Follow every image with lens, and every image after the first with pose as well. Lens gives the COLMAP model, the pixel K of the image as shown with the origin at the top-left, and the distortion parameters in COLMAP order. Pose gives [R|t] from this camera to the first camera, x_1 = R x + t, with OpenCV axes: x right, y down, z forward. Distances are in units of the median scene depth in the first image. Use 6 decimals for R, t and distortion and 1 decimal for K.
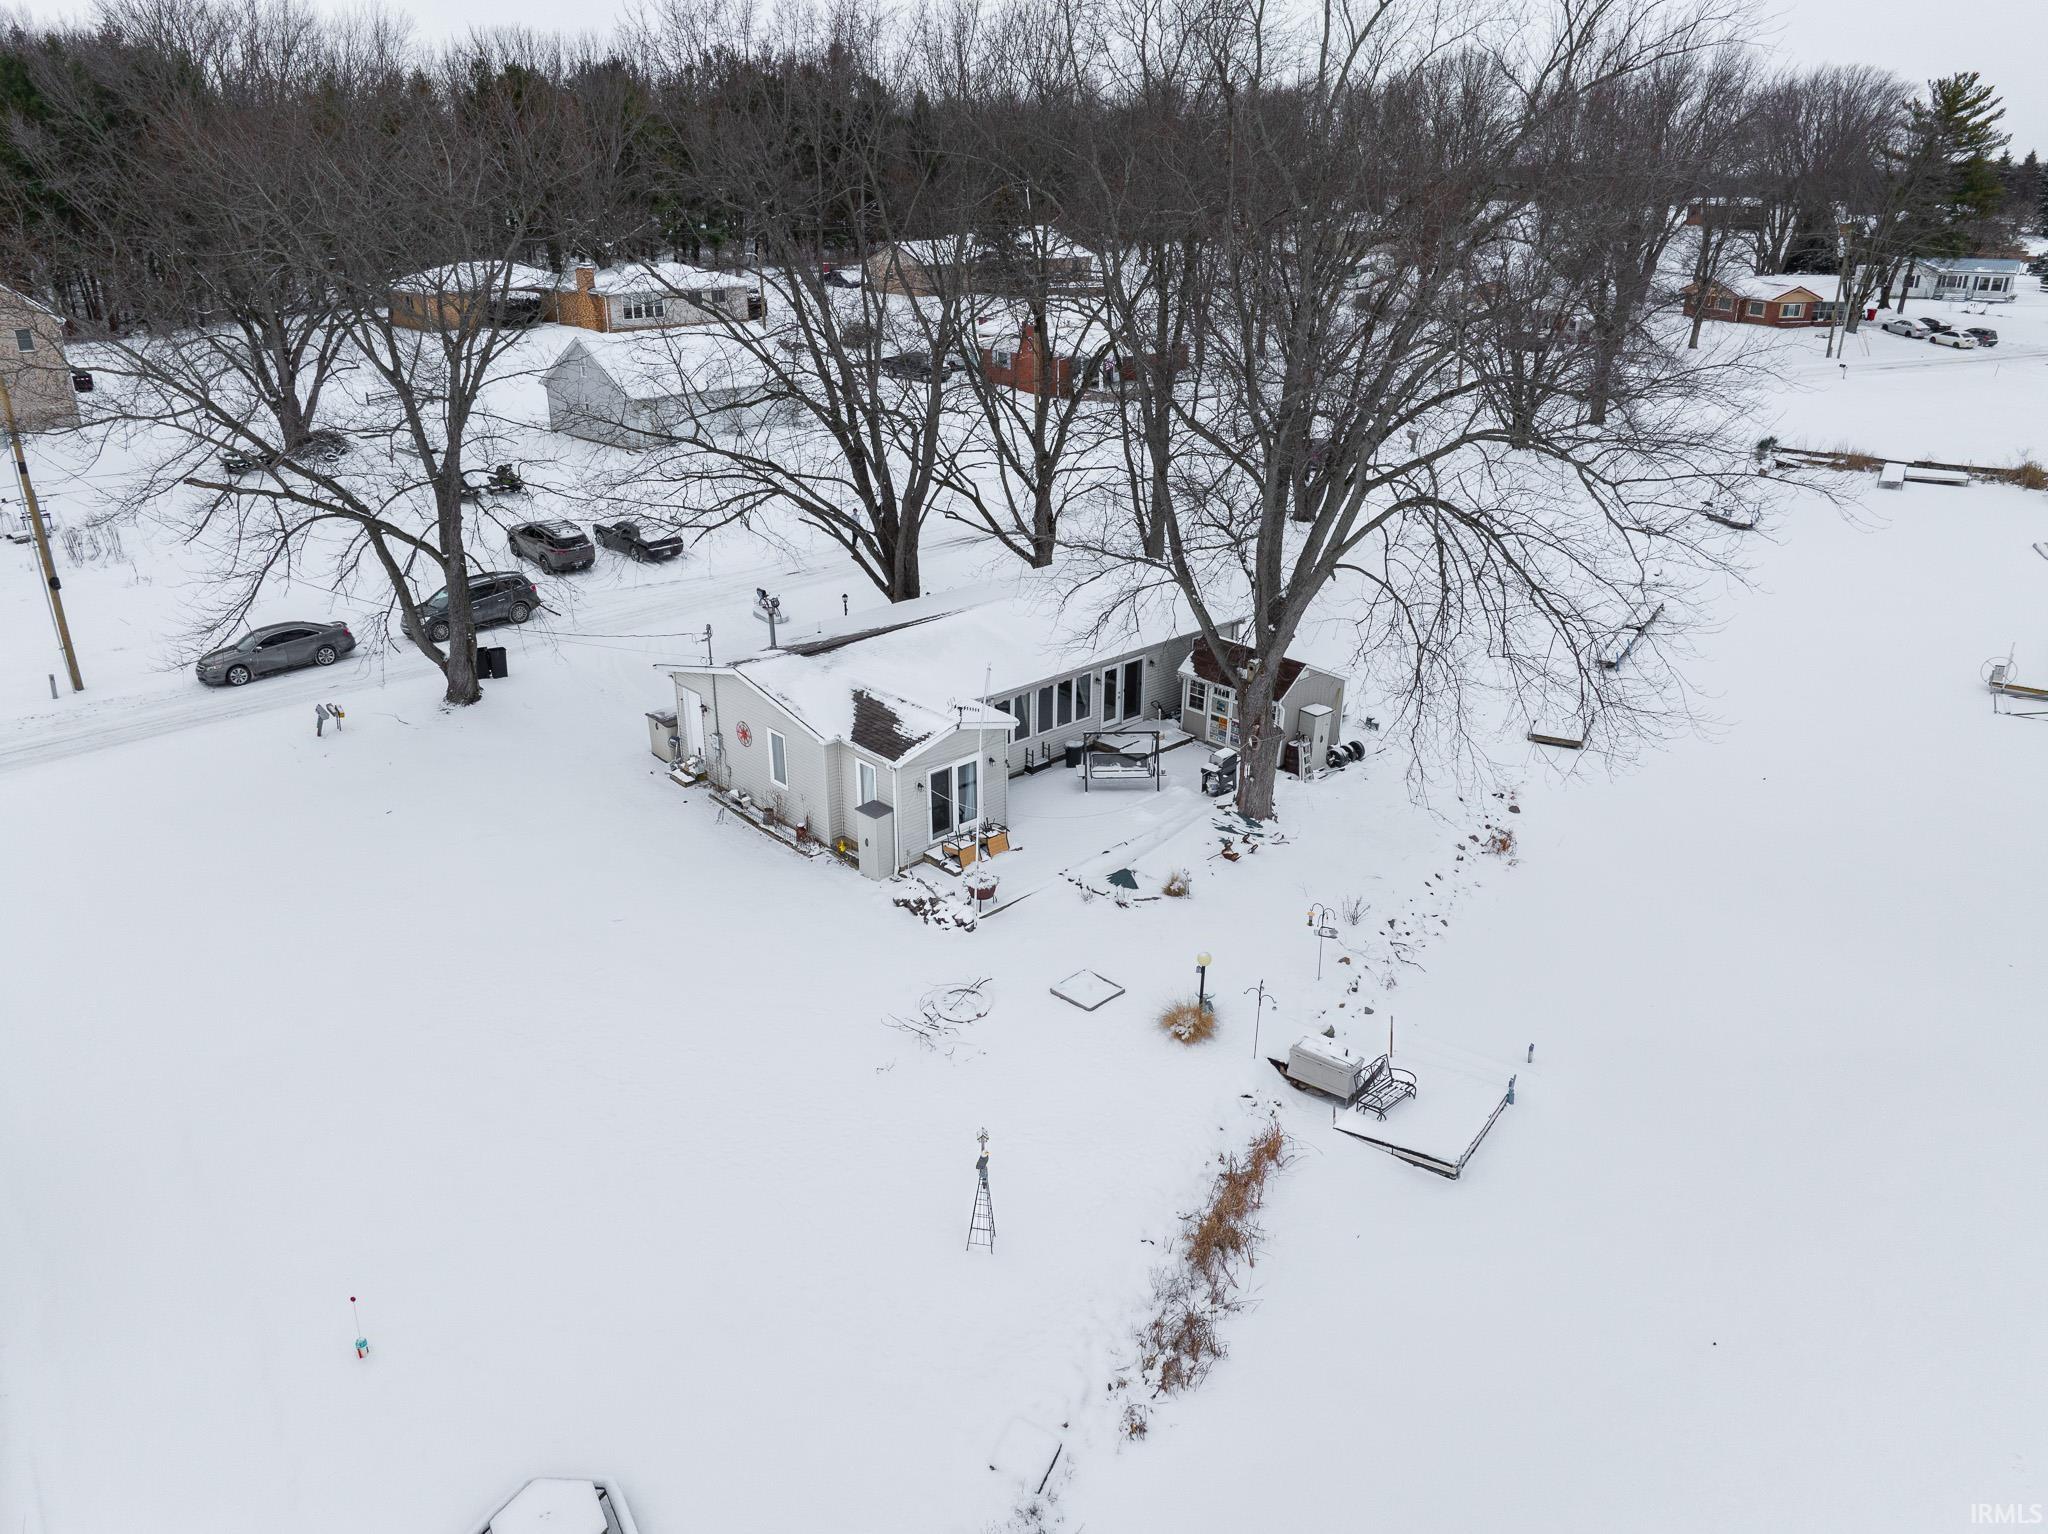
lens RADIAL K [[1444.7, 0, 1024.0], [0, 1444.7, 767.0], [0, 0, 1]] dist [-0.061396, 0.035381]
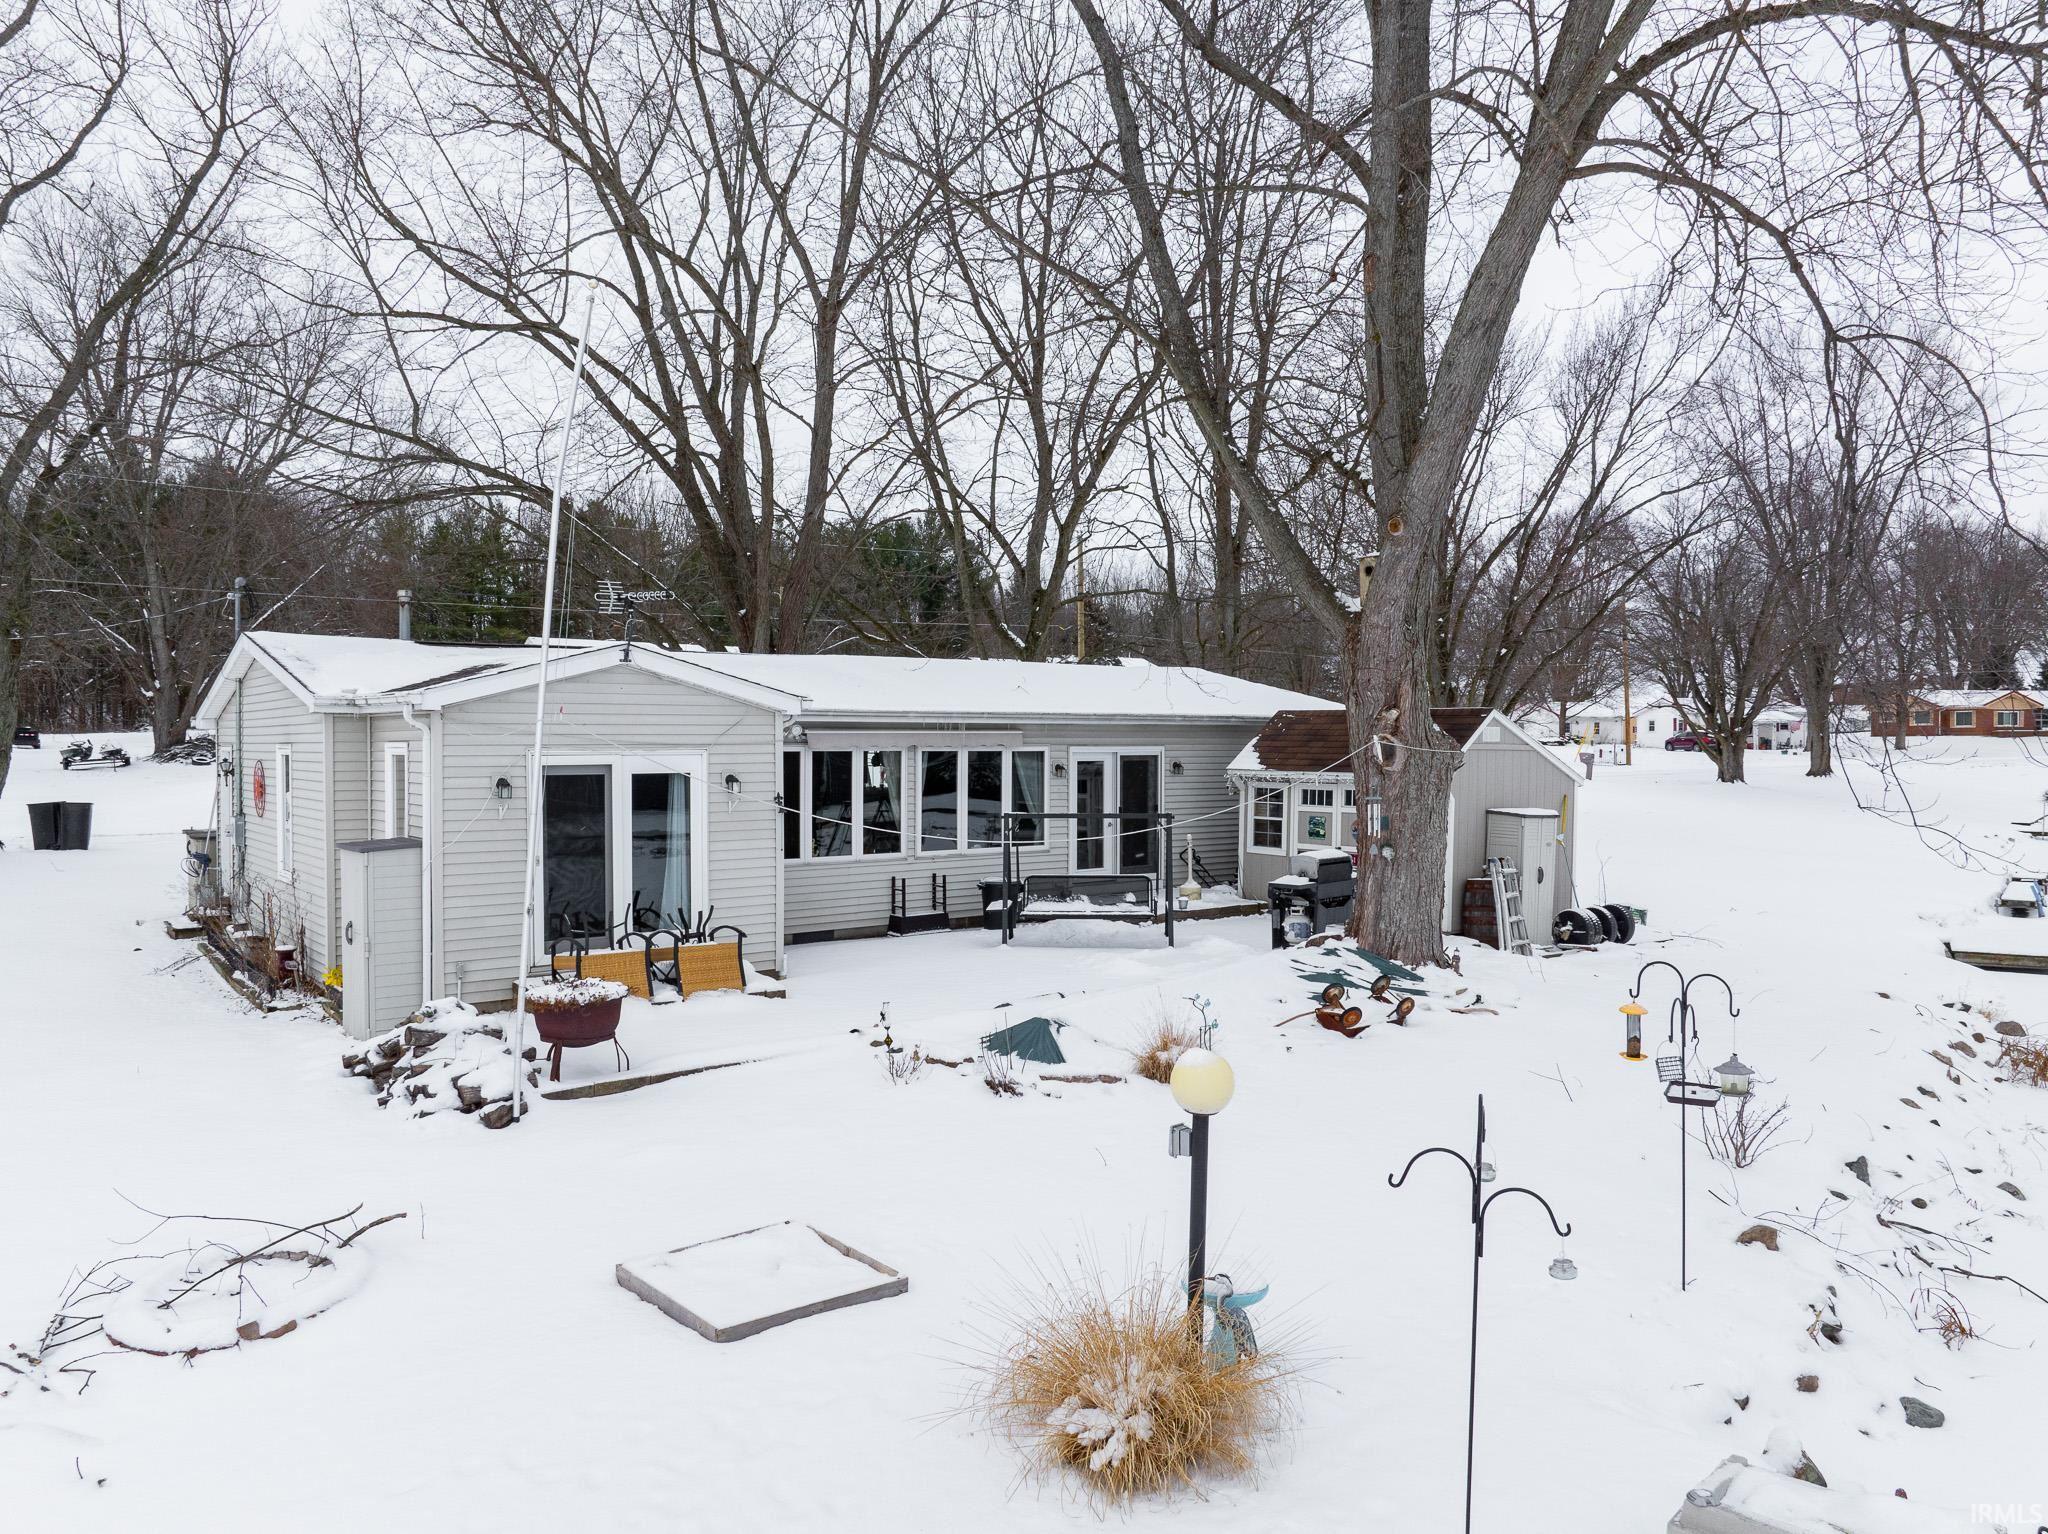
lens RADIAL K [[1444.7, 0, 1024.0], [0, 1444.7, 767.0], [0, 0, 1]] dist [-0.061396, 0.035381]
pose [[0.995942, -0.003583, -0.089925, 0.083013], [-0.029866, 0.929420, -0.367814, 0.119791], [0.084896, 0.369007, 0.925541, 0.543506]]
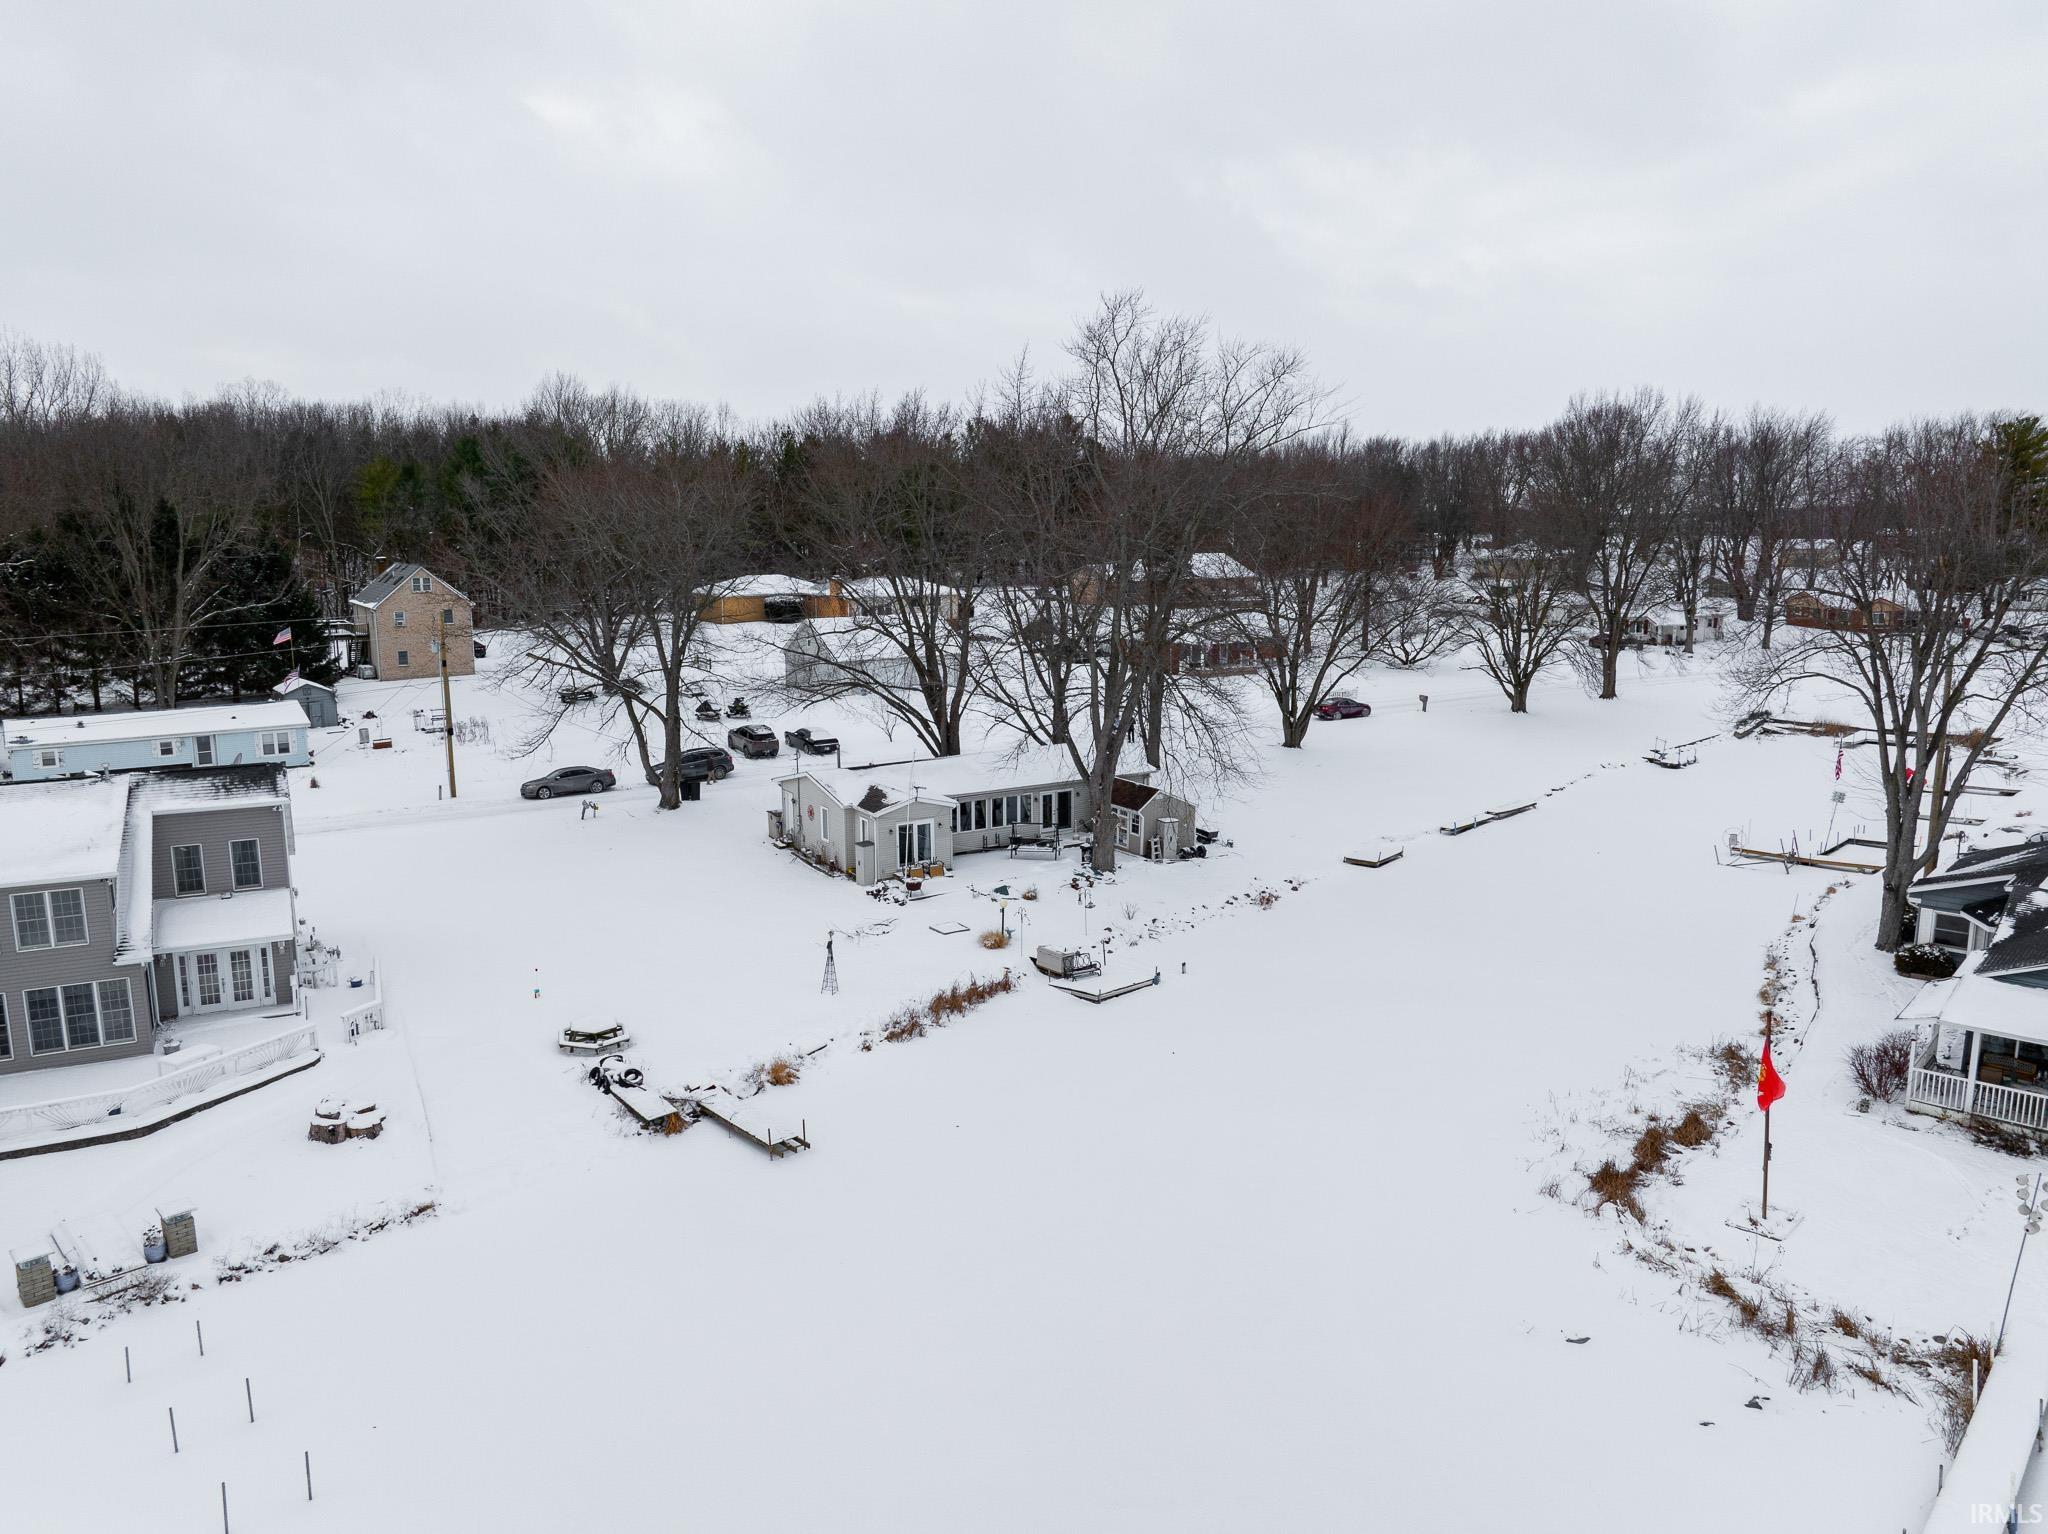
lens RADIAL K [[1437.5, 0, 1024.0], [0, 1437.5, 767.0], [0, 0, 1]] dist [-0.026272, 0.001058]
pose [[0.978775, 0.025714, -0.203317, 0.360833], [-0.070051, 0.974318, -0.214005, 0.246314], [0.192593, 0.223705, 0.955439, -0.533113]]
